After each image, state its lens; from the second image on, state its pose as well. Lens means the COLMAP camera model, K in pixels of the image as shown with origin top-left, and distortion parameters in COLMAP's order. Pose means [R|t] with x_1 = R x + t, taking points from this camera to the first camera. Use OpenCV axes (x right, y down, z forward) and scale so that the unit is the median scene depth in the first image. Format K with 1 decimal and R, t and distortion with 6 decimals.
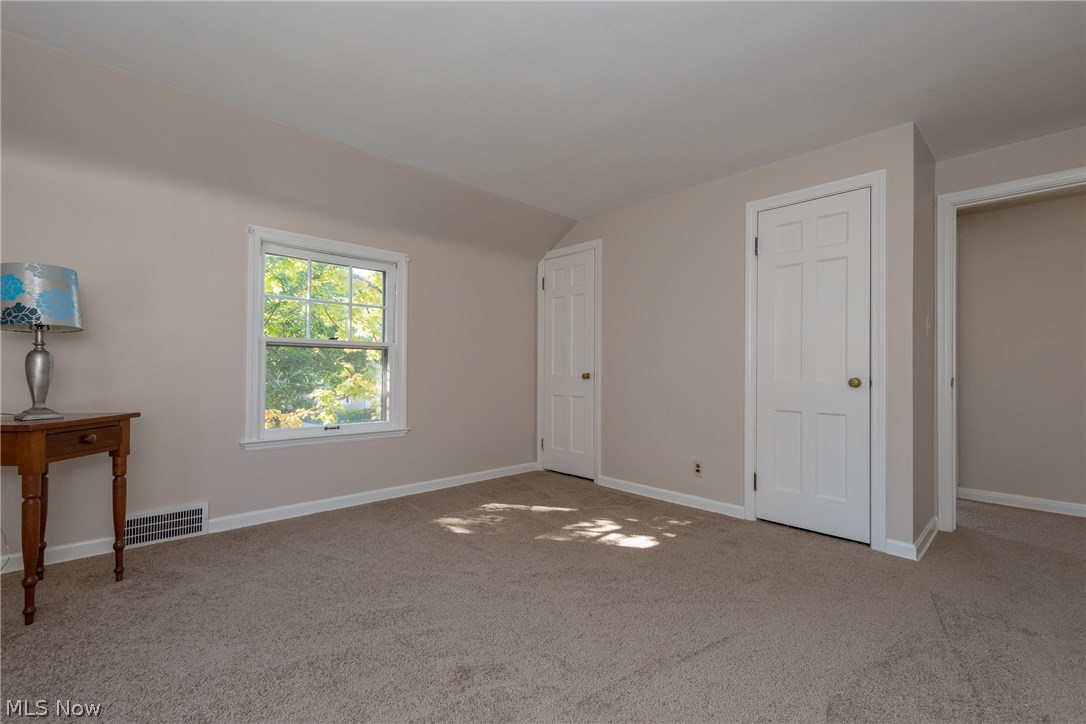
lens RADIAL K [[475.2, 0, 543.0], [0, 475.2, 362.0], [0, 0, 1]] dist [-0.000883, -0.000074]
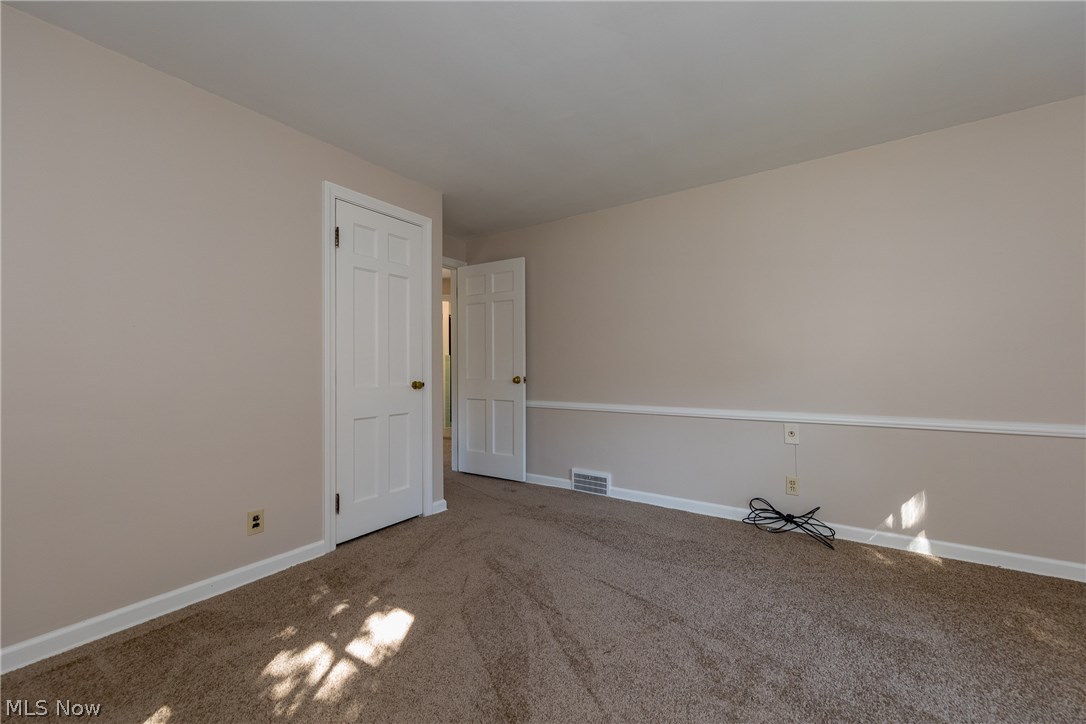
lens RADIAL K [[415.5, 0, 543.0], [0, 415.5, 362.0], [0, 0, 1]] dist [0.001128, 0.000230]
pose [[-0.191249, 0.021597, 0.981304, -0.412444], [0.010646, 0.999745, -0.019928, 0.011641], [-0.981484, 0.006636, -0.191430, 0.840306]]
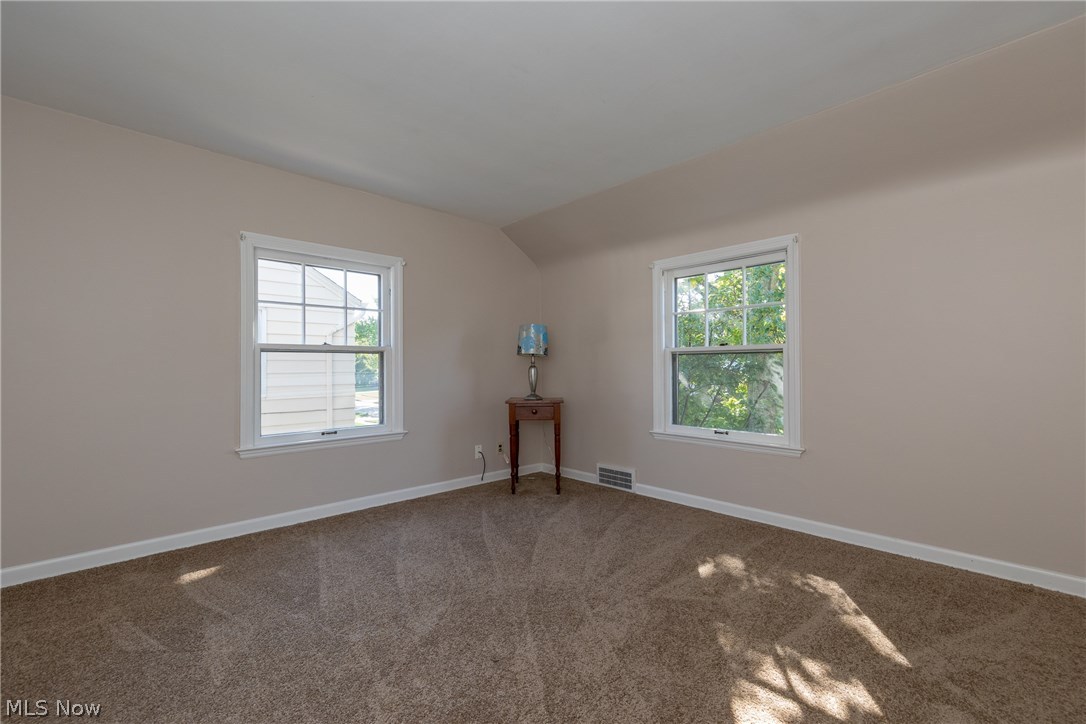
lens RADIAL K [[463.0, 0, 543.0], [0, 463.0, 362.0], [0, 0, 1]] dist [0.001422, 0.000066]
pose [[-0.012093, -0.021571, -0.999694, 0.643080], [0.020210, 0.999558, -0.021813, 0.001998], [0.999723, -0.020467, -0.011652, 0.731828]]
